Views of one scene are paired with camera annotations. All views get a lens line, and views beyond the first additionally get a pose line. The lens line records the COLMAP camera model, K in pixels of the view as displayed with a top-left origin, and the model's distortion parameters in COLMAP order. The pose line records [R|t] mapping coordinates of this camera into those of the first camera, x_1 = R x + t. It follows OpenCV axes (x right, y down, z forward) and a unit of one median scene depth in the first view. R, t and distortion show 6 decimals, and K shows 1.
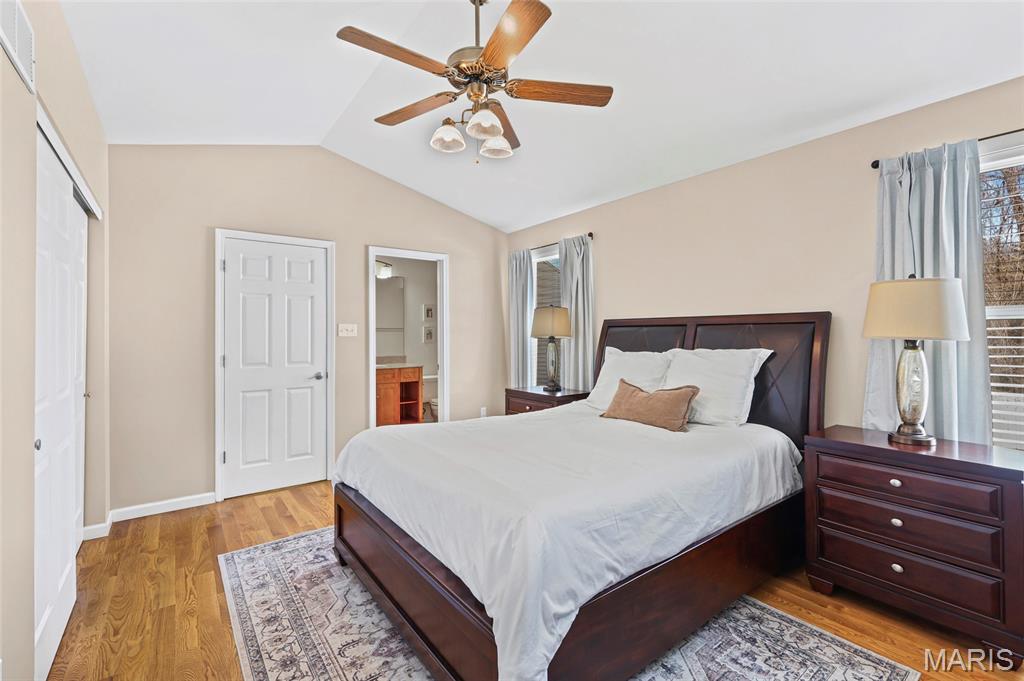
lens RADIAL K [[446.9, 0, 509.2], [0, 446.9, 336.5], [0, 0, 1]] dist [0.002218, 0.000455]
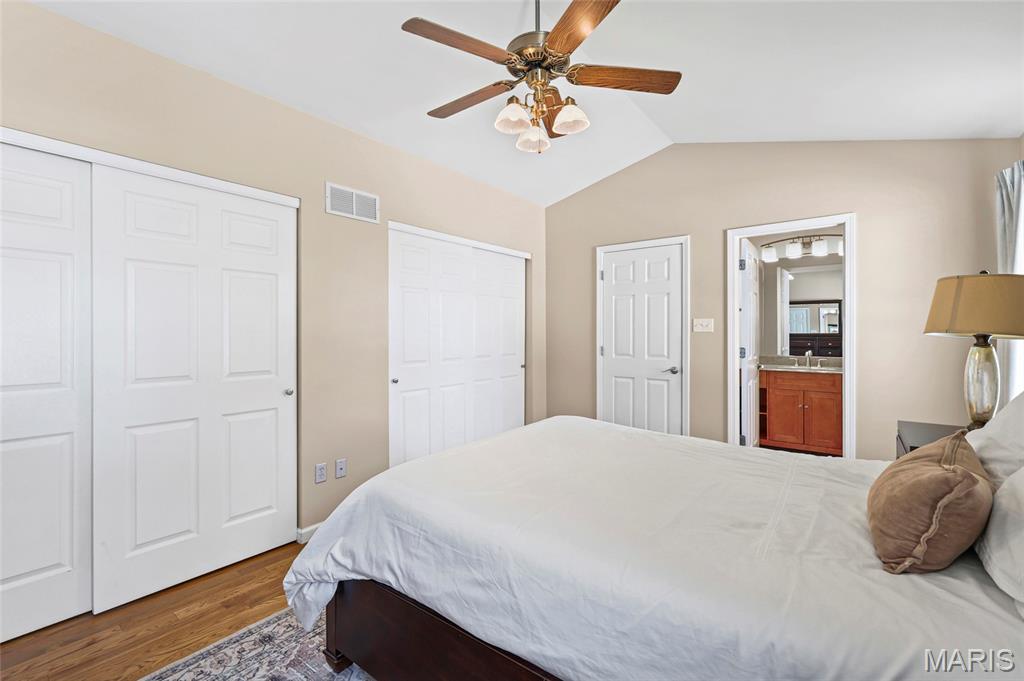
lens RADIAL K [[444.7, 0, 509.3], [0, 444.7, 339.4], [0, 0, 1]] dist [0.001878, 0.000214]
pose [[0.268075, 0.021502, -0.963158, 0.470887], [-0.001804, 0.999760, 0.021817, -0.004105], [0.963396, -0.004111, 0.268049, 0.378855]]
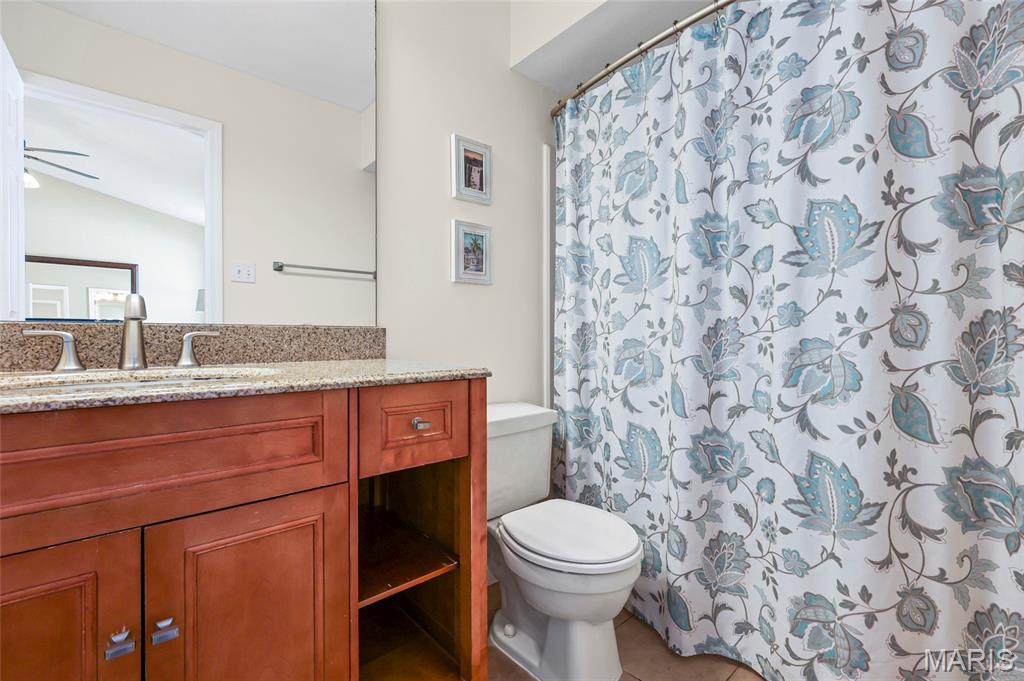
lens RADIAL K [[444.7, 0, 509.3], [0, 444.7, 339.4], [0, 0, 1]] dist [0.001878, 0.000214]
pose [[0.996093, 0.003055, 0.088255, -0.302667], [-0.002582, 0.999982, -0.005477, 0.081055], [-0.088270, 0.005228, 0.996083, 1.232891]]
